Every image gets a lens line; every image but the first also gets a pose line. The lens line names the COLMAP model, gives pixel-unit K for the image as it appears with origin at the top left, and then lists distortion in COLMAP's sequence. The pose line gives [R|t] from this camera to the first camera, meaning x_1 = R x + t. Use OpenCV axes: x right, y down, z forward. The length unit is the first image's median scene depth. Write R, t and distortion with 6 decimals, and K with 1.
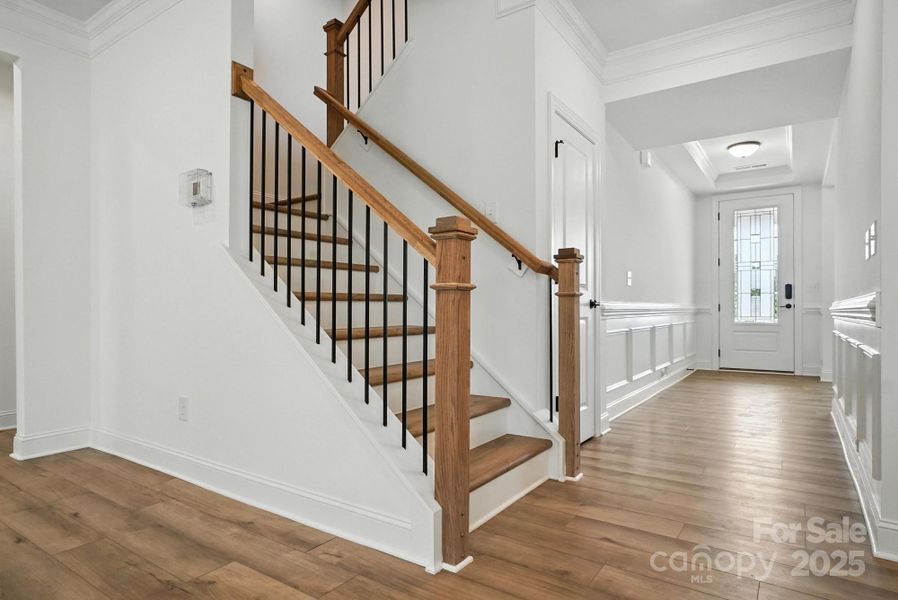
lens RADIAL K [[511.9, 0, 449.0], [0, 511.9, 300.0], [0, 0, 1]] dist [-0.028229, 0.000768]
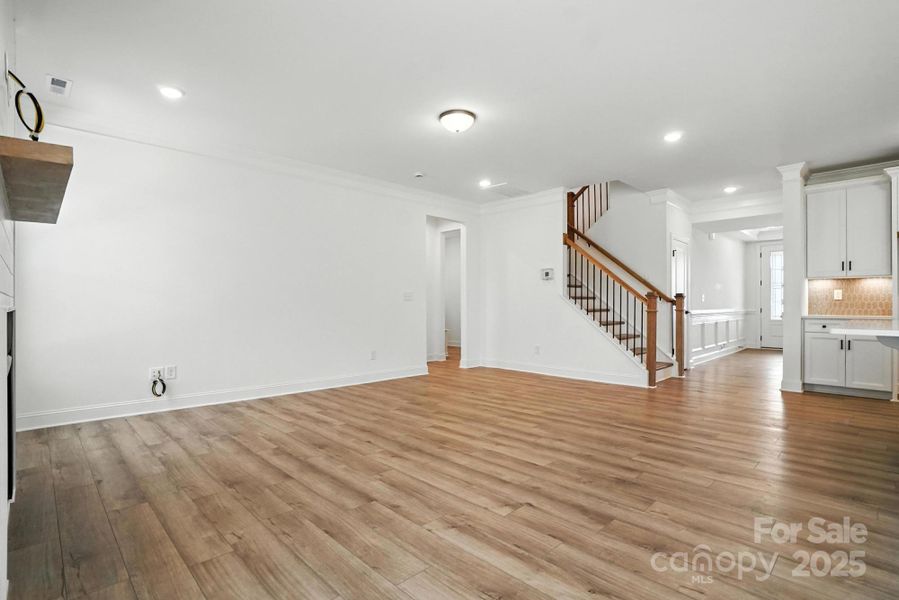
lens RADIAL K [[435.3, 0, 449.5], [0, 435.3, 300.0], [0, 0, 1]] dist [-0.055505, -0.000120]
pose [[0.980810, -0.000124, -0.194968, -0.435249], [0.001570, 0.999972, 0.007265, -0.069591], [0.194962, -0.007432, 0.980783, -1.225794]]
